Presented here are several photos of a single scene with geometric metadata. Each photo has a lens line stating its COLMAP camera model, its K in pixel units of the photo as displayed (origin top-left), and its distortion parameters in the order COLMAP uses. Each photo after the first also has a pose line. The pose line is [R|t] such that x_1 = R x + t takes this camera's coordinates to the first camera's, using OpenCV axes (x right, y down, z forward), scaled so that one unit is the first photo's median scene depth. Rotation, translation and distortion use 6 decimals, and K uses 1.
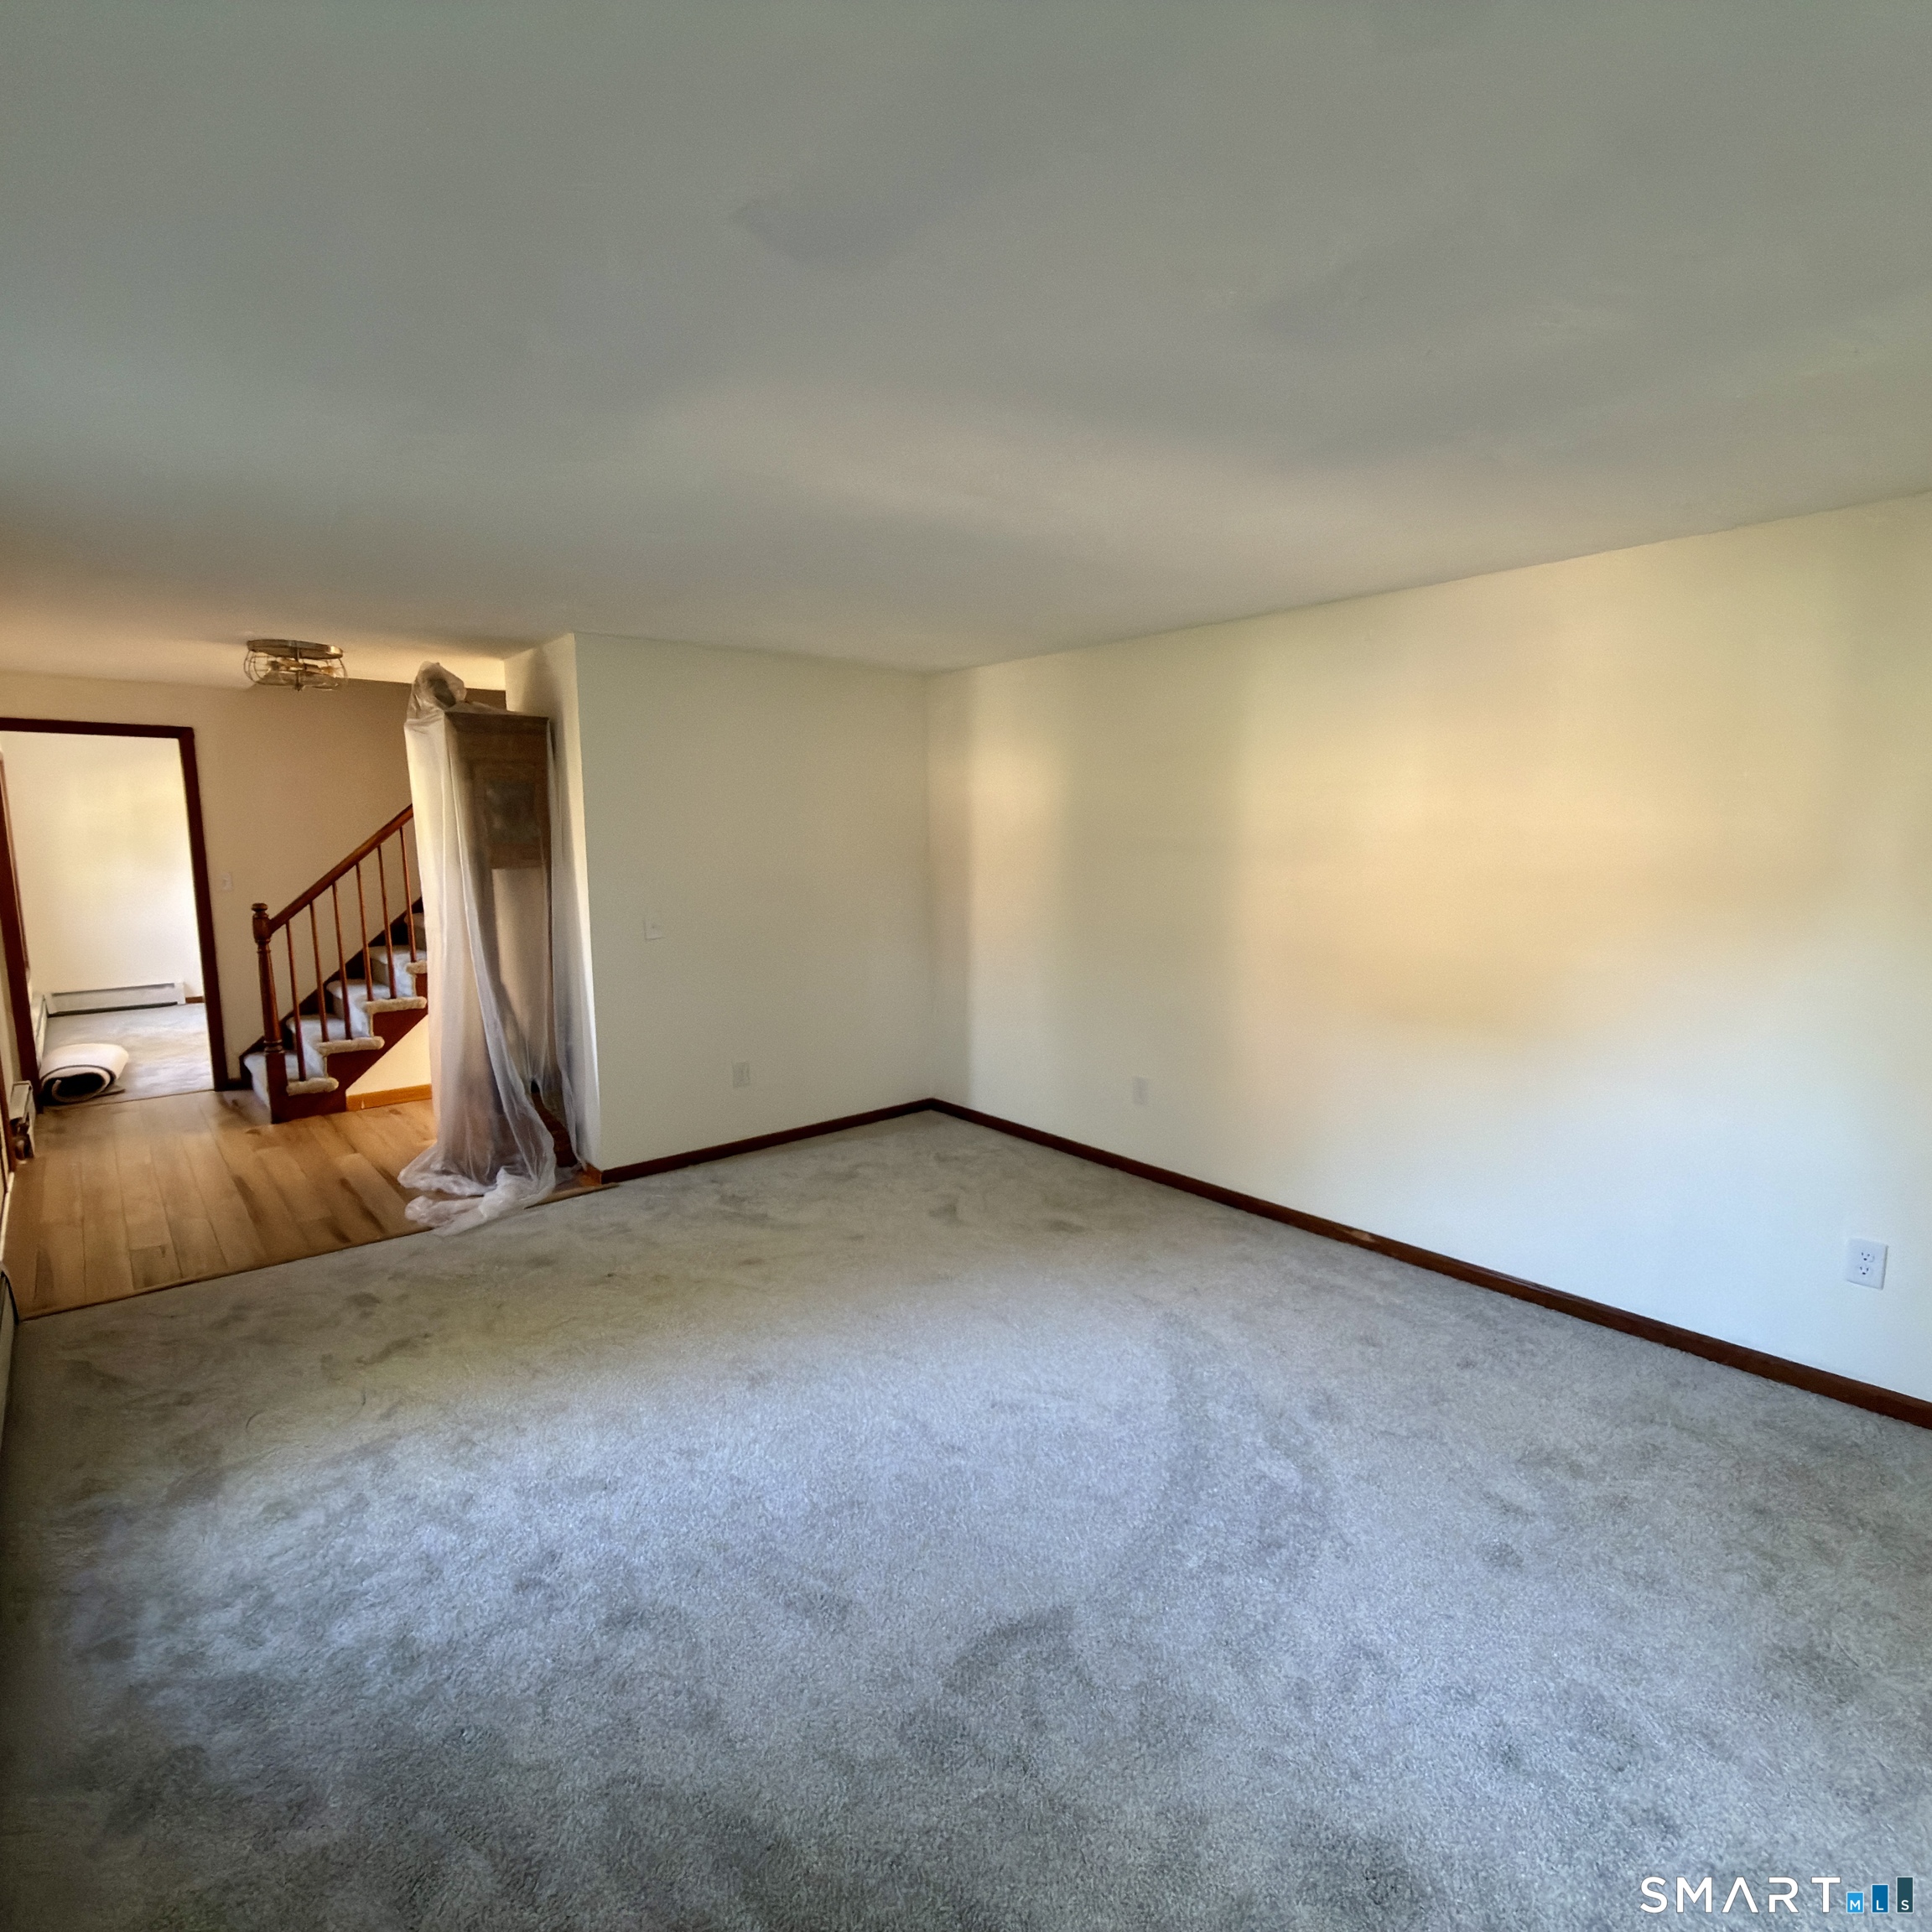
lens RADIAL K [[1032.0, 0, 966.3], [0, 1032.0, 969.7], [0, 0, 1]] dist [-0.002290, -0.001226]
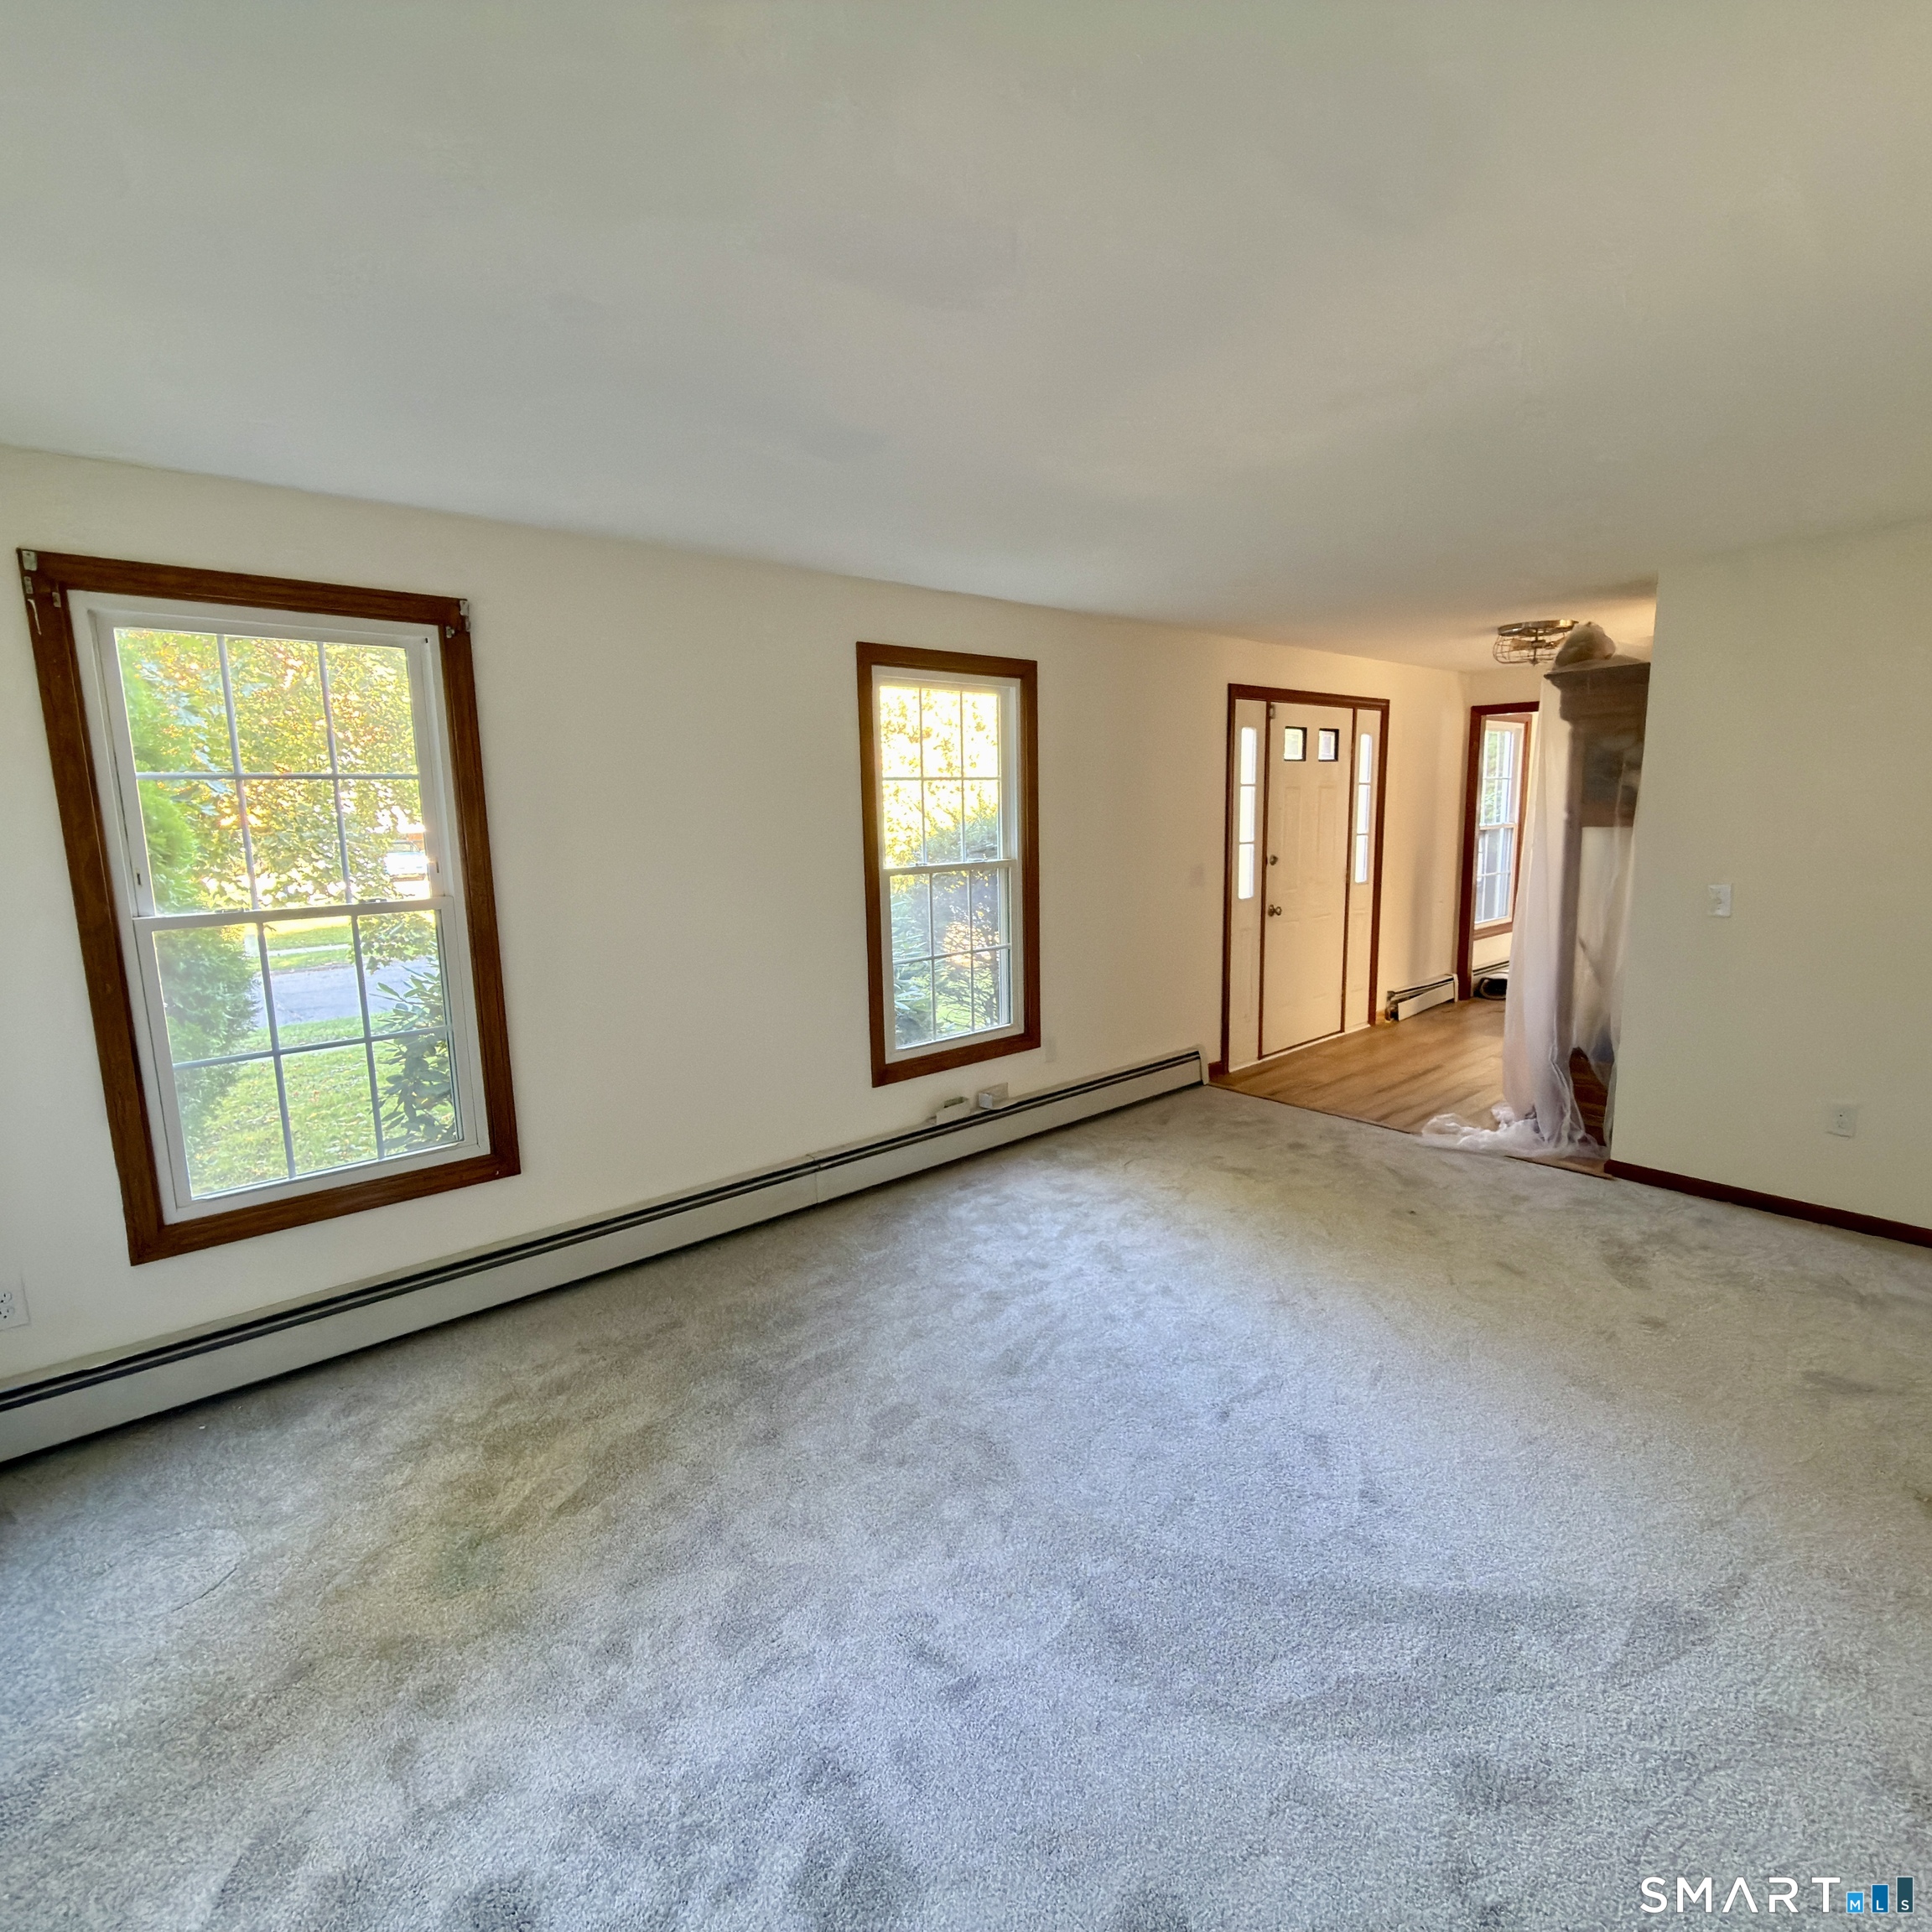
lens RADIAL K [[1032.0, 0, 965.6], [0, 1032.0, 967.5], [0, 0, 1]] dist [-0.002290, -0.001226]
pose [[0.004675, 0.165049, -0.986274, 0.795540], [-0.112323, 0.980130, 0.163488, -0.089331], [0.993661, 0.110017, 0.023121, 0.588306]]
